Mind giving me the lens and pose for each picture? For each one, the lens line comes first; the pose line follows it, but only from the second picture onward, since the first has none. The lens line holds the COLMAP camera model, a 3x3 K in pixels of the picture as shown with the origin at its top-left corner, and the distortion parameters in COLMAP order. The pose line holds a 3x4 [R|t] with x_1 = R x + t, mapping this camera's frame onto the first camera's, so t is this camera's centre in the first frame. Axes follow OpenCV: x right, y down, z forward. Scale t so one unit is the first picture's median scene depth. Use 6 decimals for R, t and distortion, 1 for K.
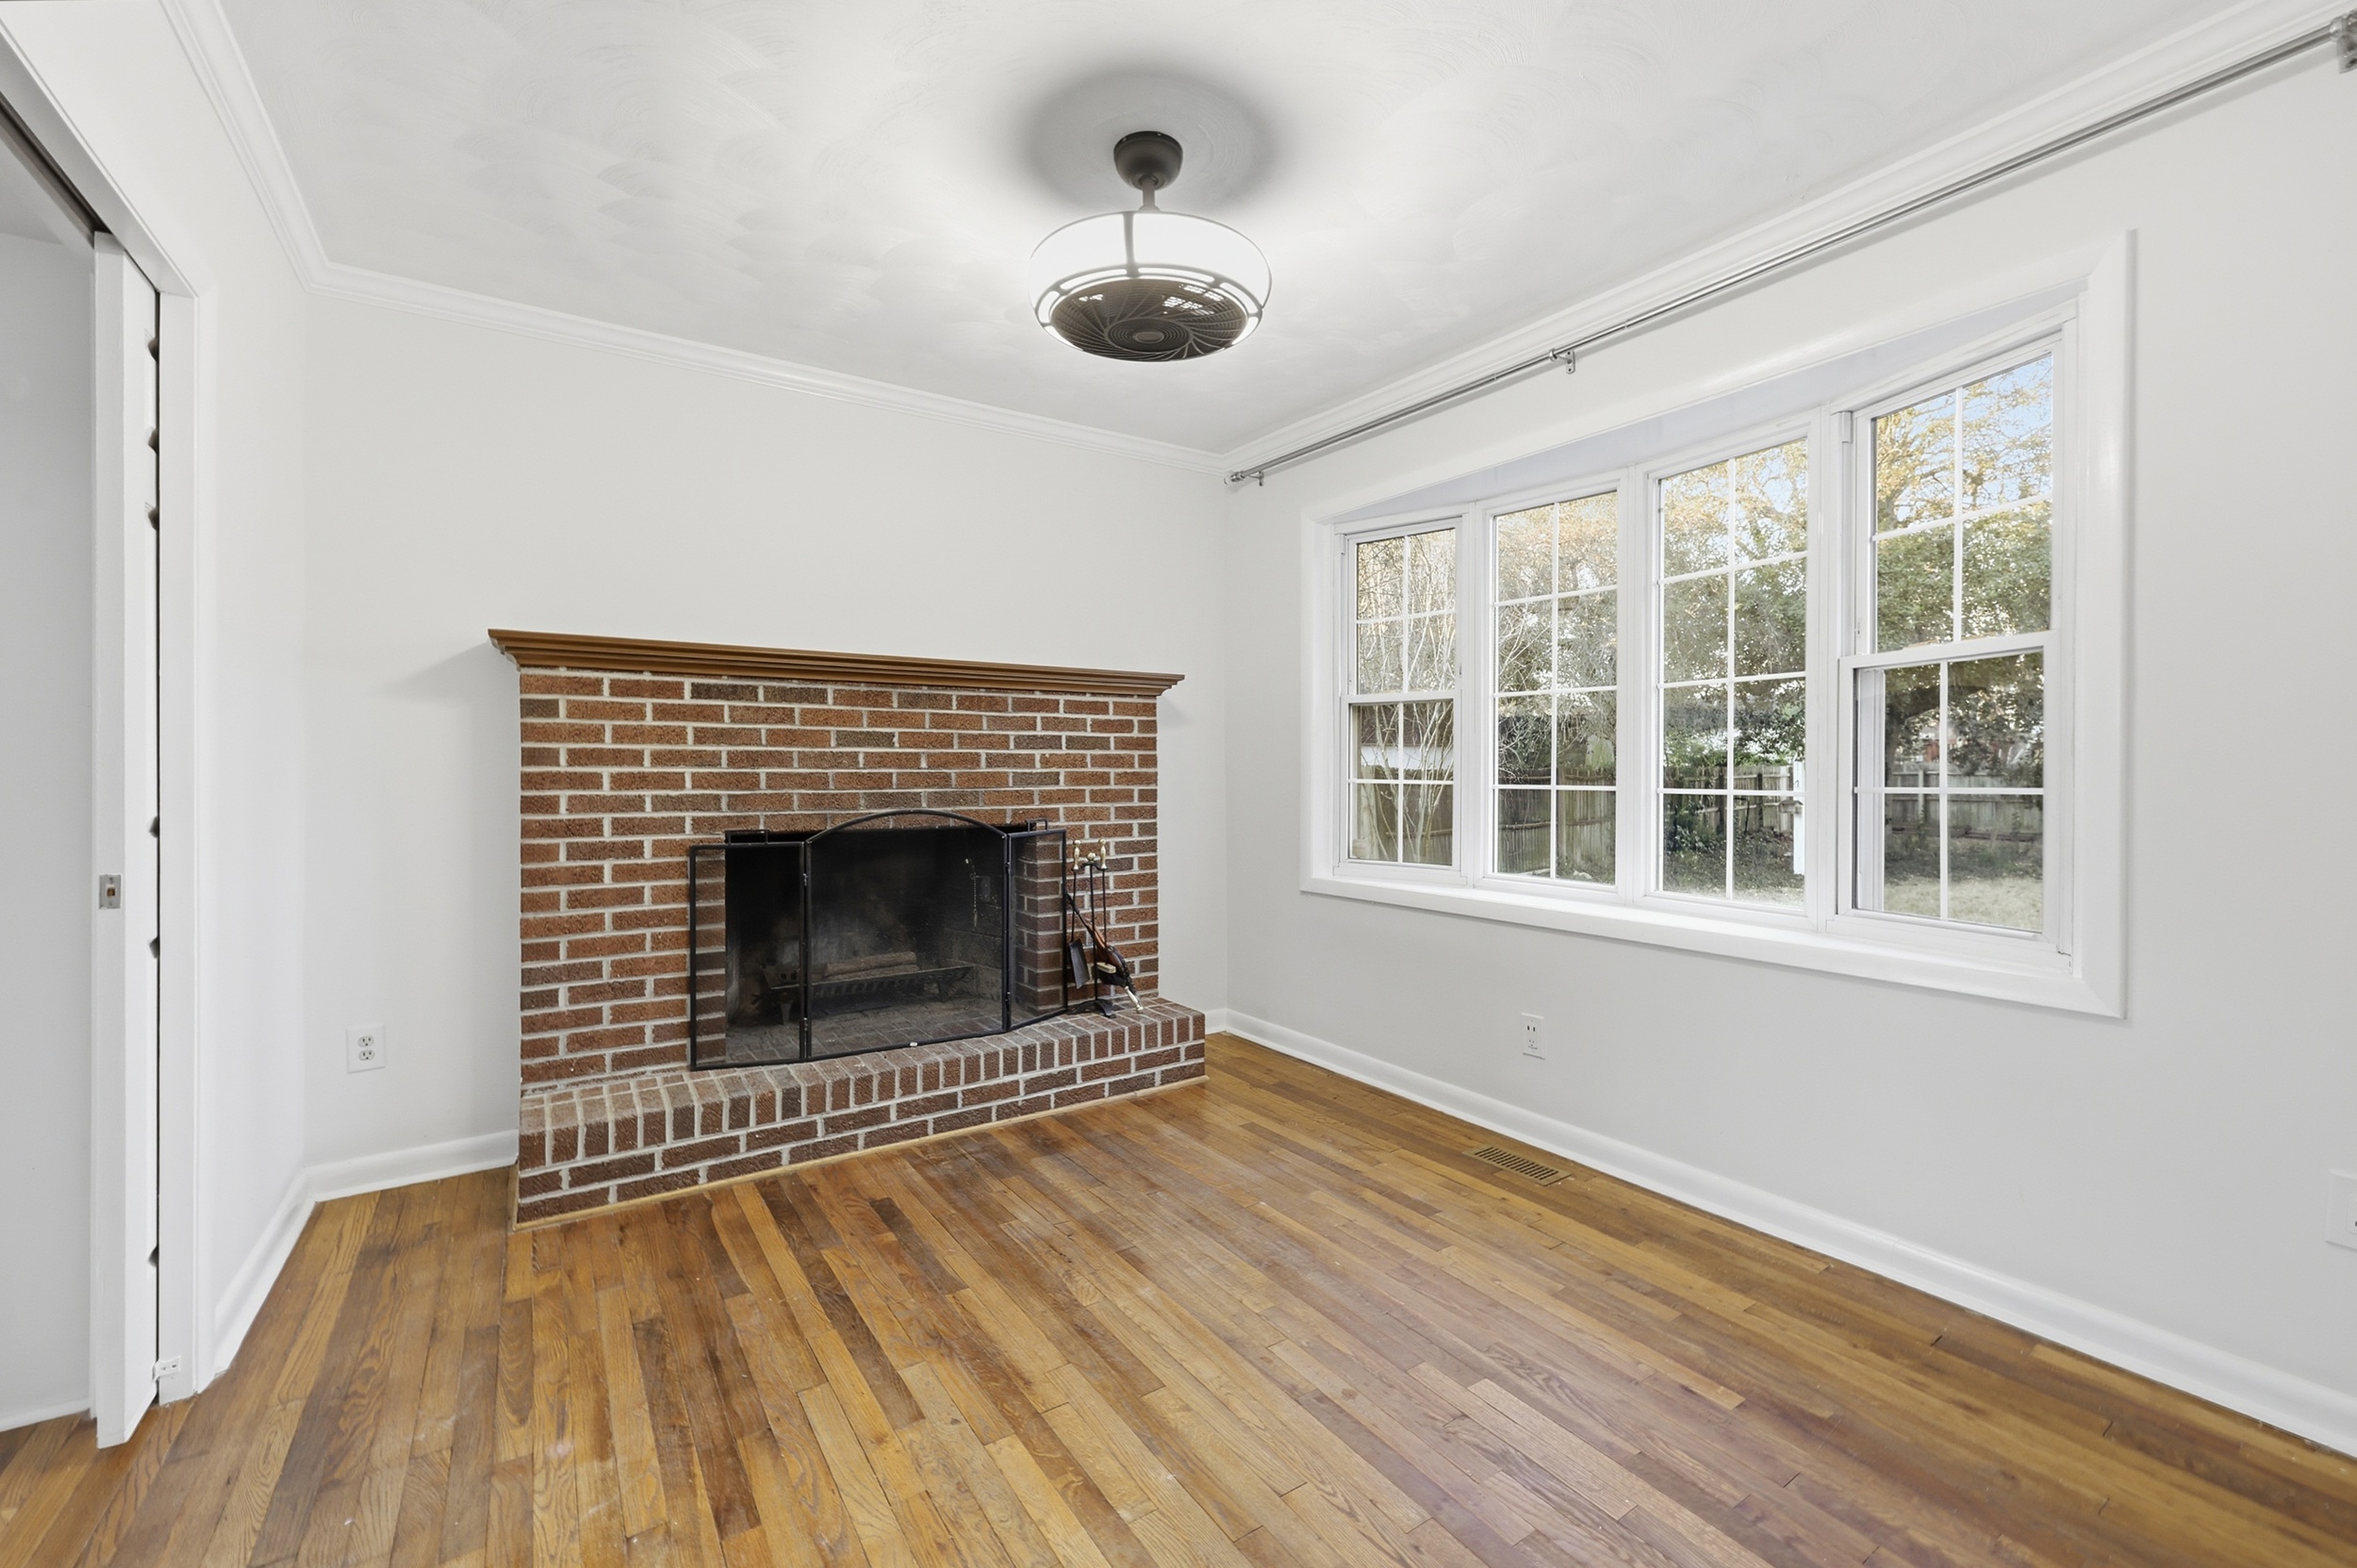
lens RADIAL K [[945.8, 0, 1178.7], [0, 945.8, 767.5], [0, 0, 1]] dist [-0.004226, -0.000038]
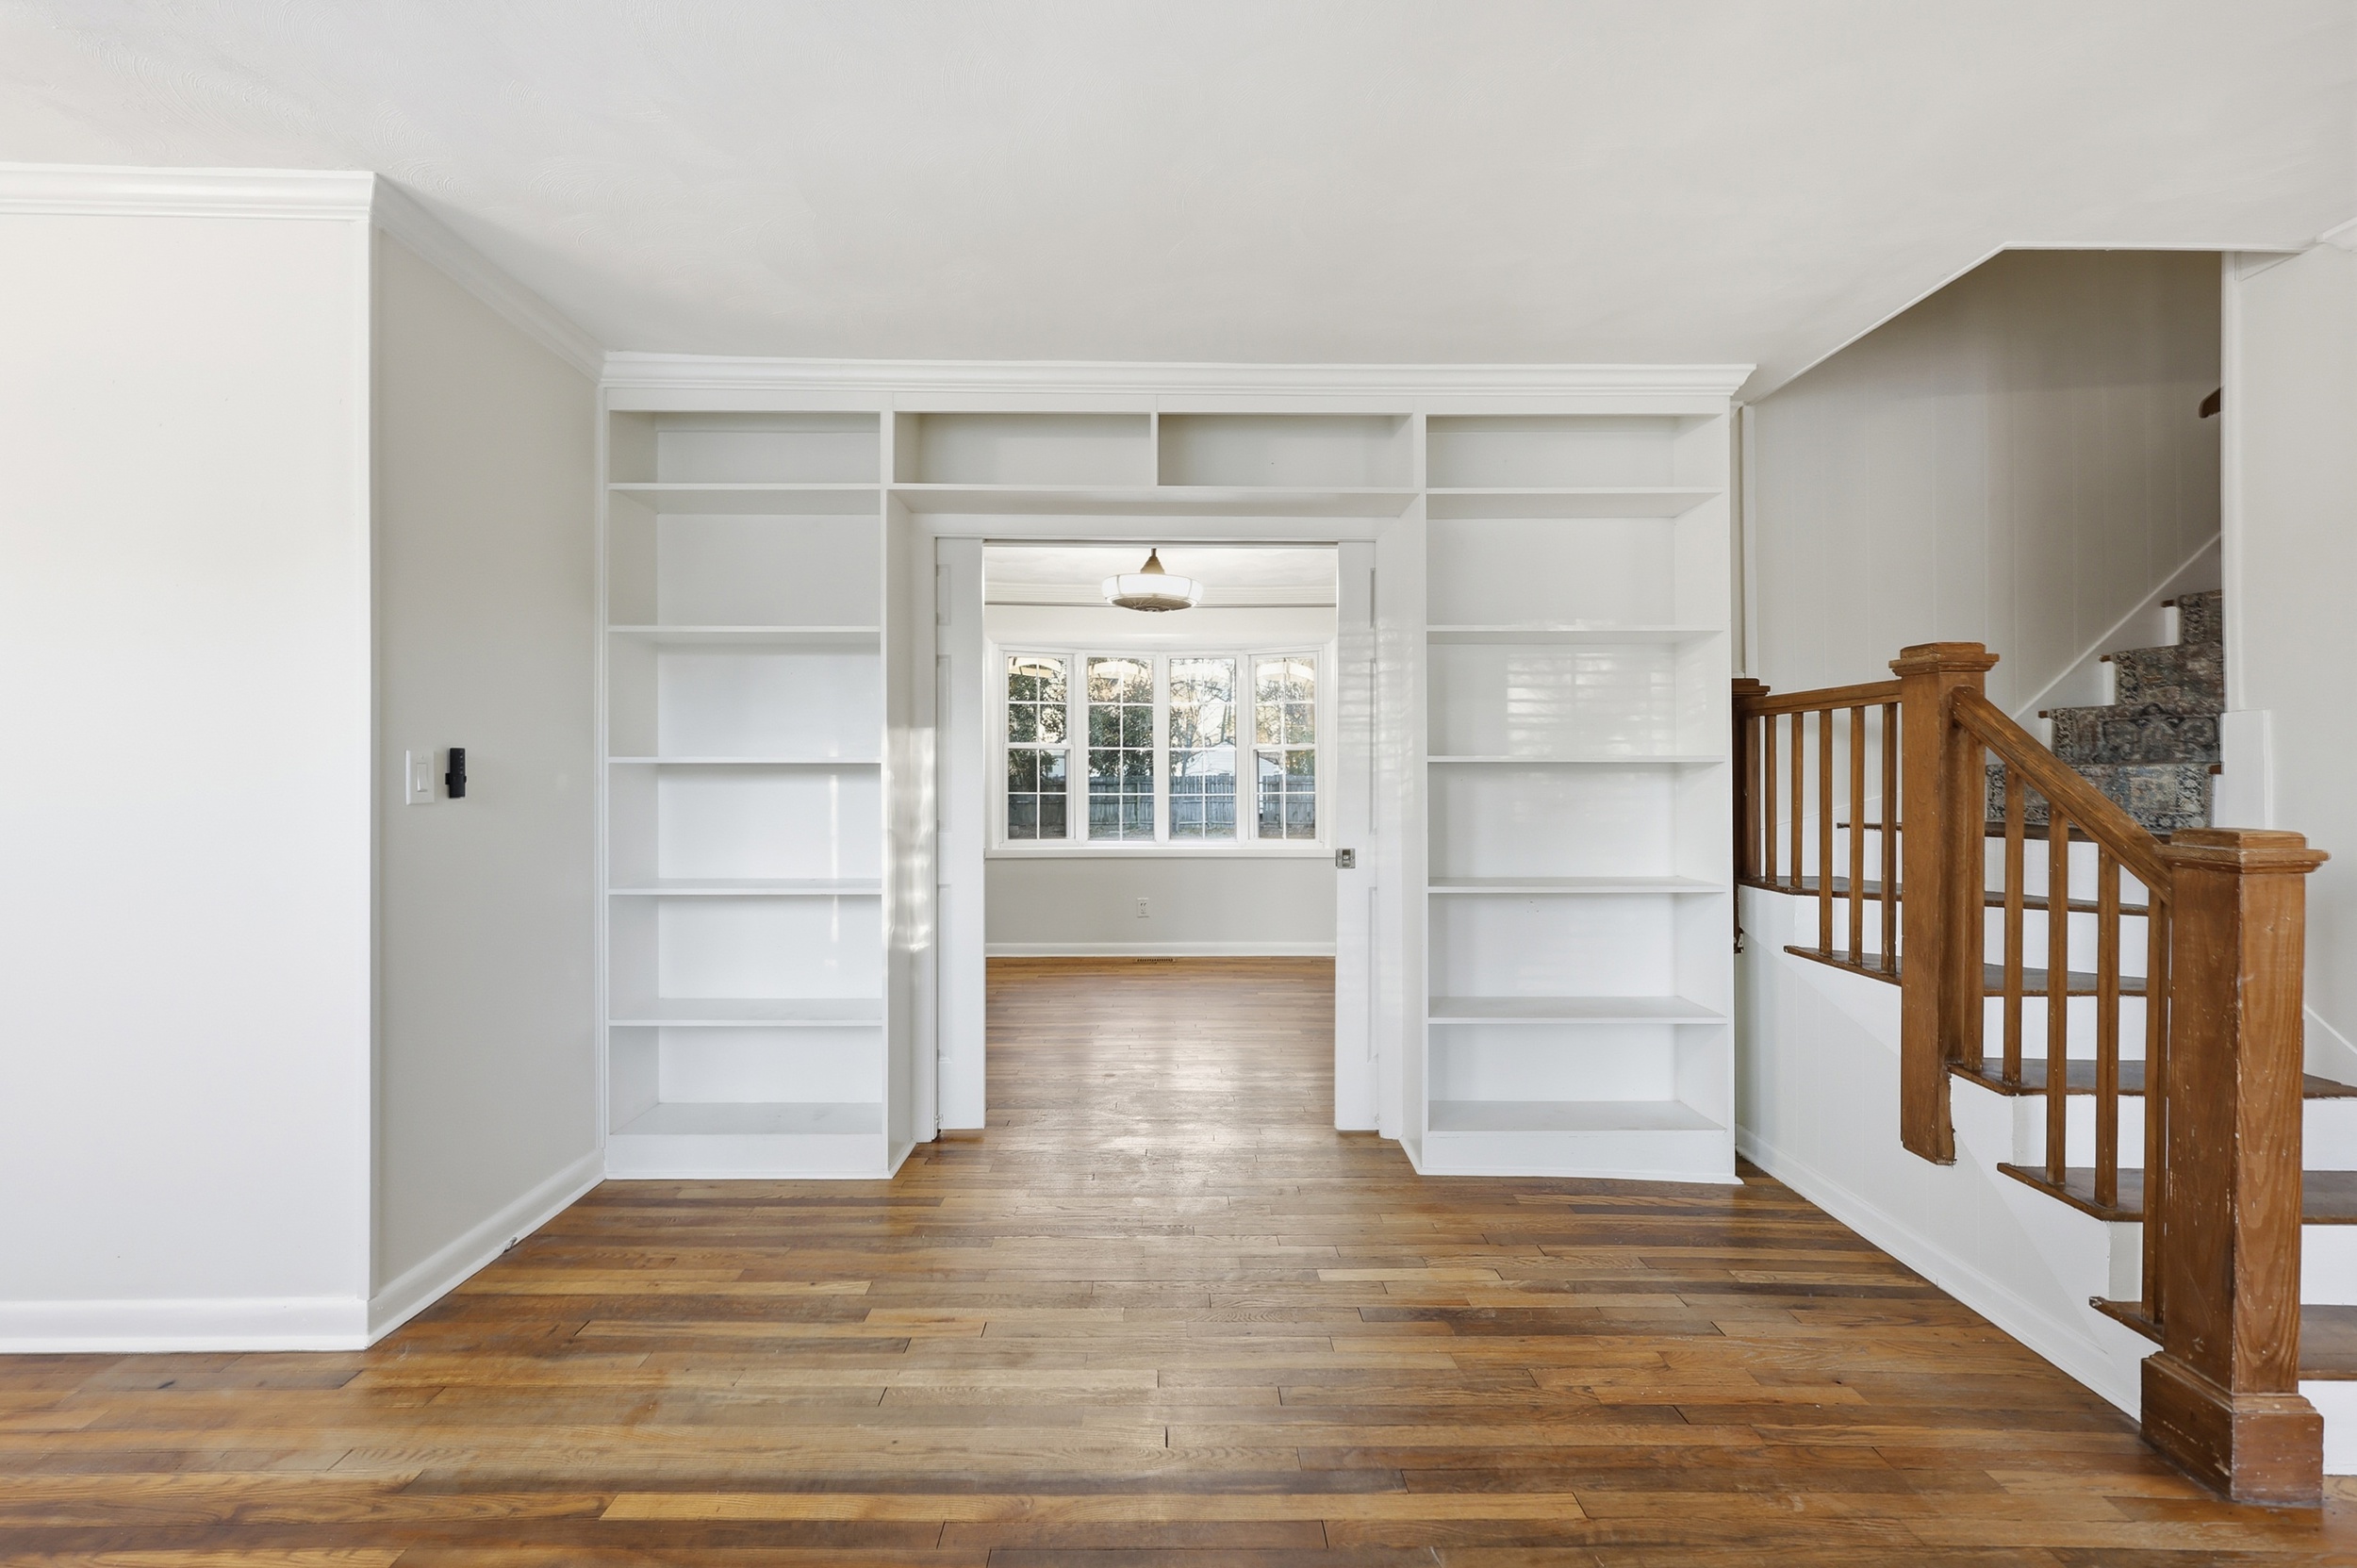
lens RADIAL K [[945.8, 0, 1186.4], [0, 945.8, 783.4], [0, 0, 1]] dist [-0.004226, -0.000038]
pose [[0.562762, -0.015526, 0.826473, -1.393586], [0.016349, 0.999837, 0.007651, -0.010654], [-0.826457, 0.009207, 0.562924, -0.307264]]
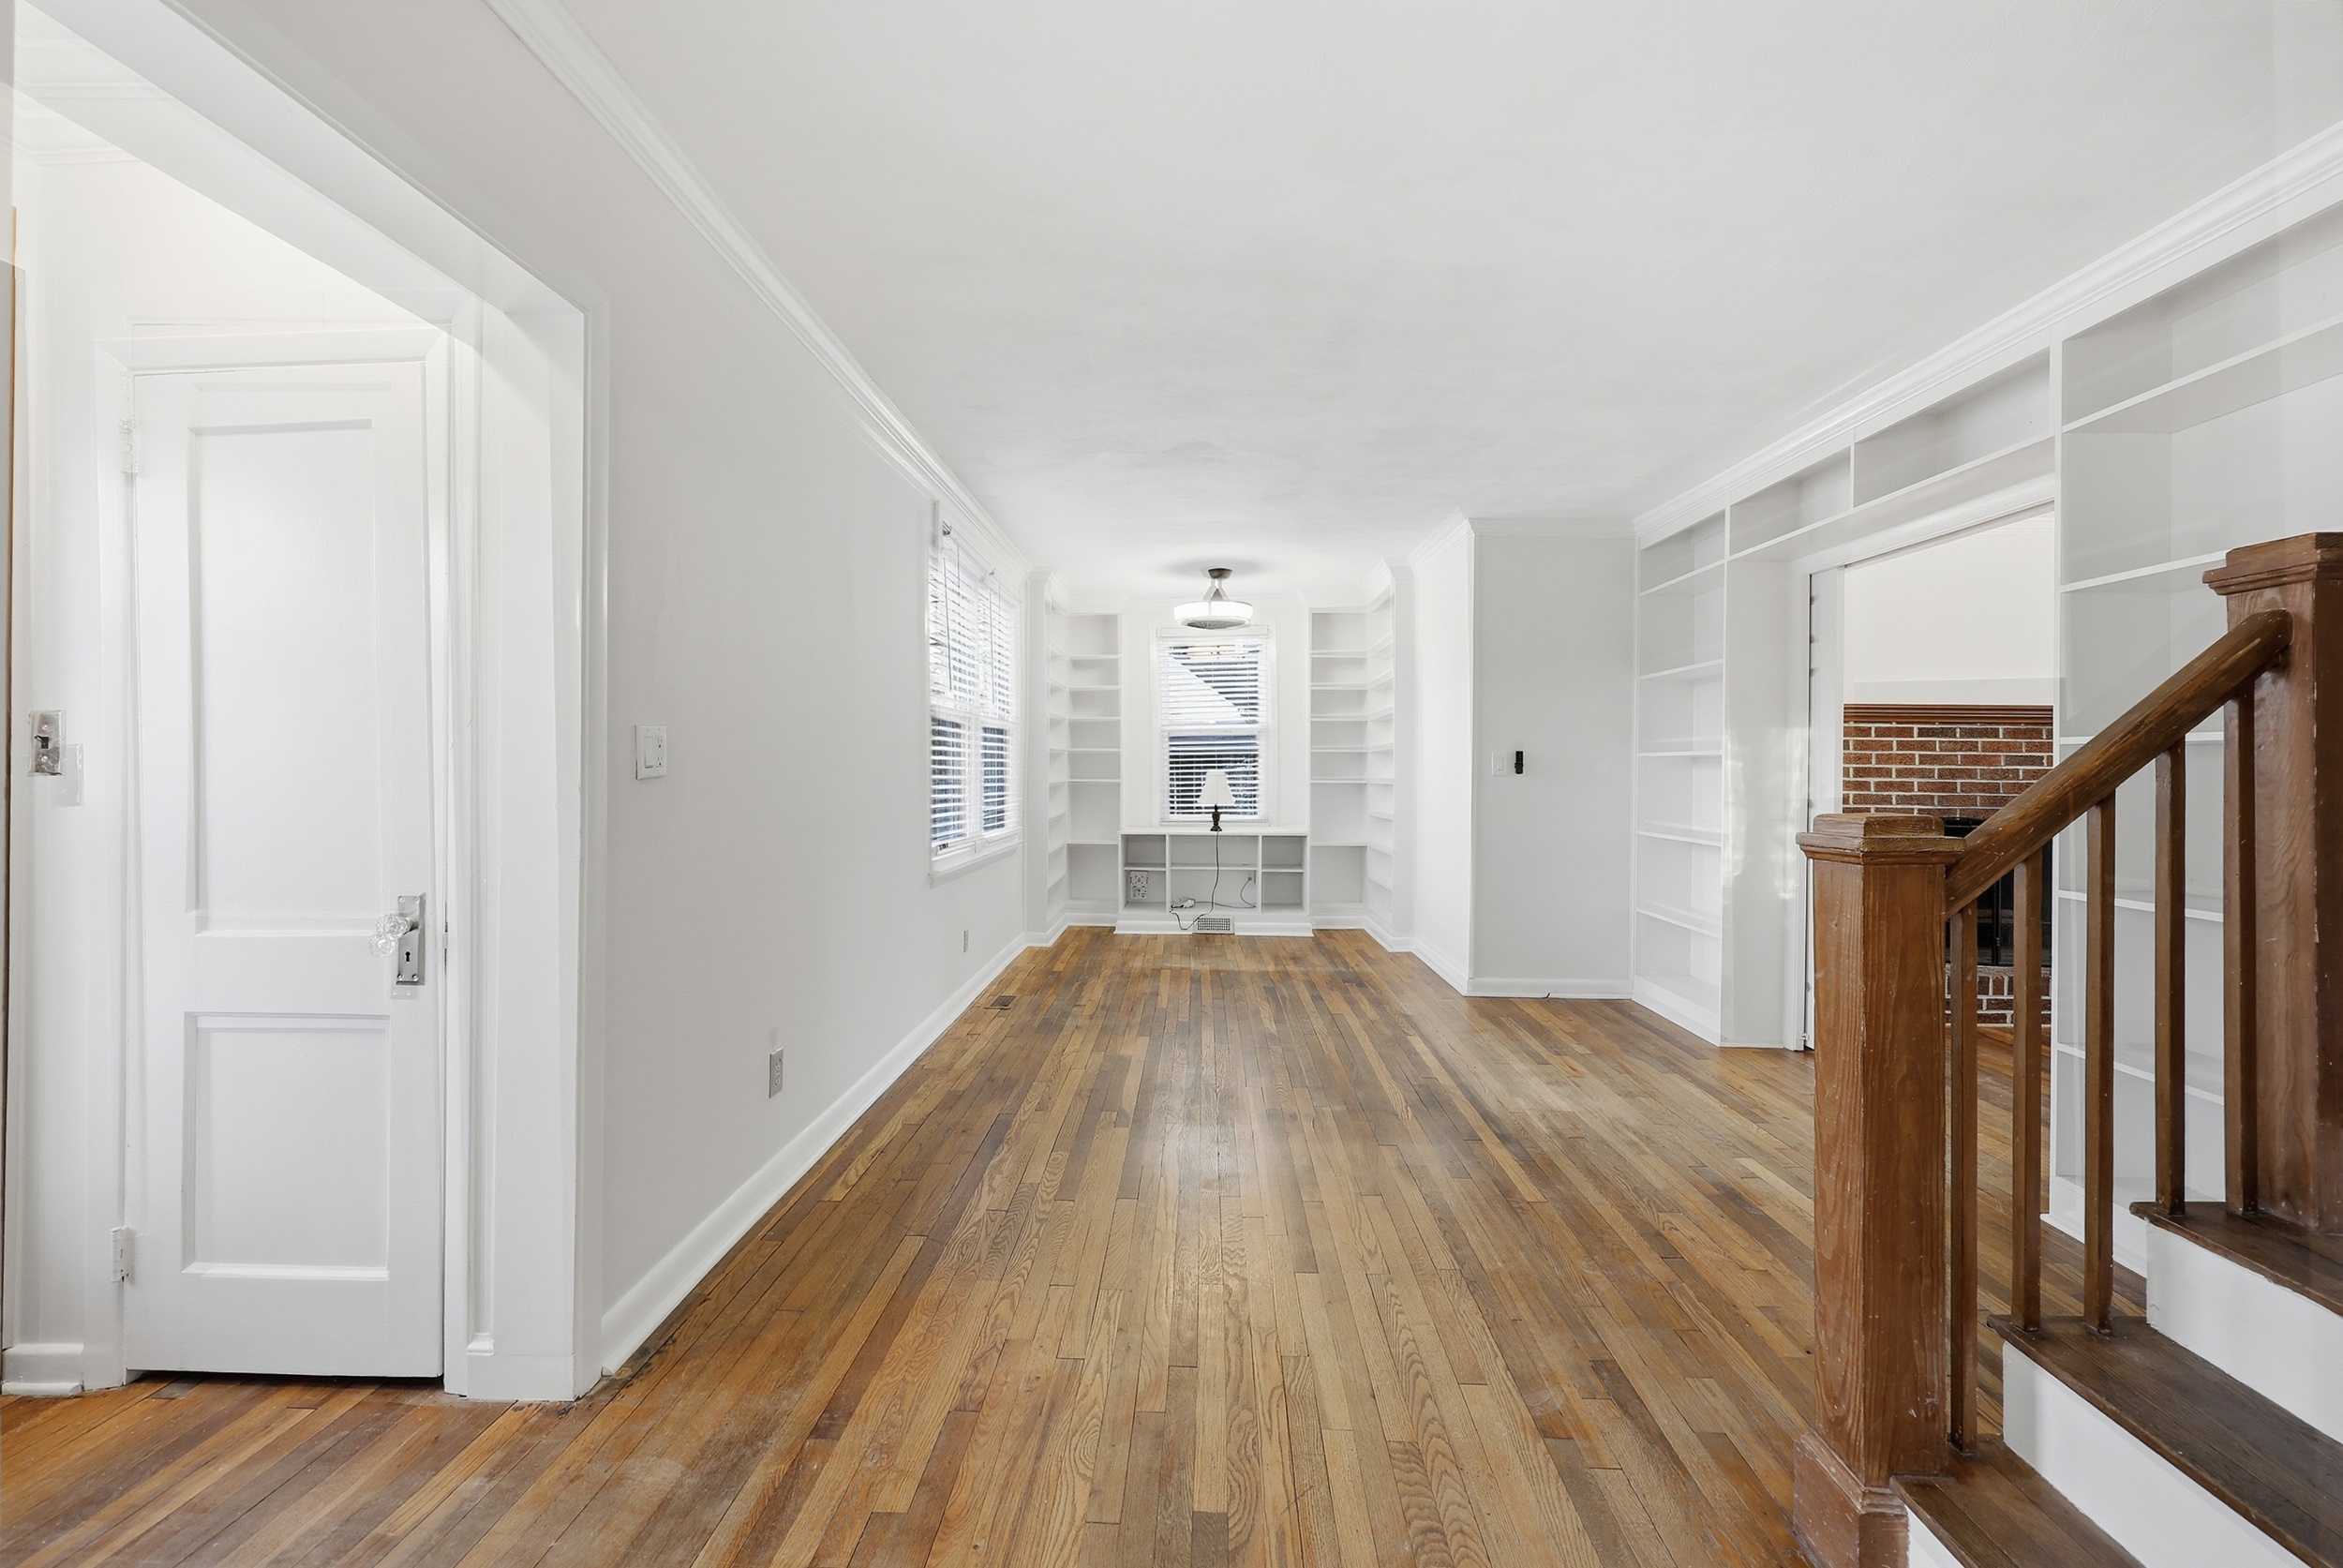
lens RADIAL K [[940.1, 0, 1175.9], [0, 940.1, 775.9], [0, 0, 1]] dist [-0.004226, -0.000038]
pose [[0.806874, 0.003076, -0.590715, -0.592377], [-0.008831, 0.999938, -0.006855, 0.018128], [0.590657, 0.010747, 0.806851, -1.095111]]
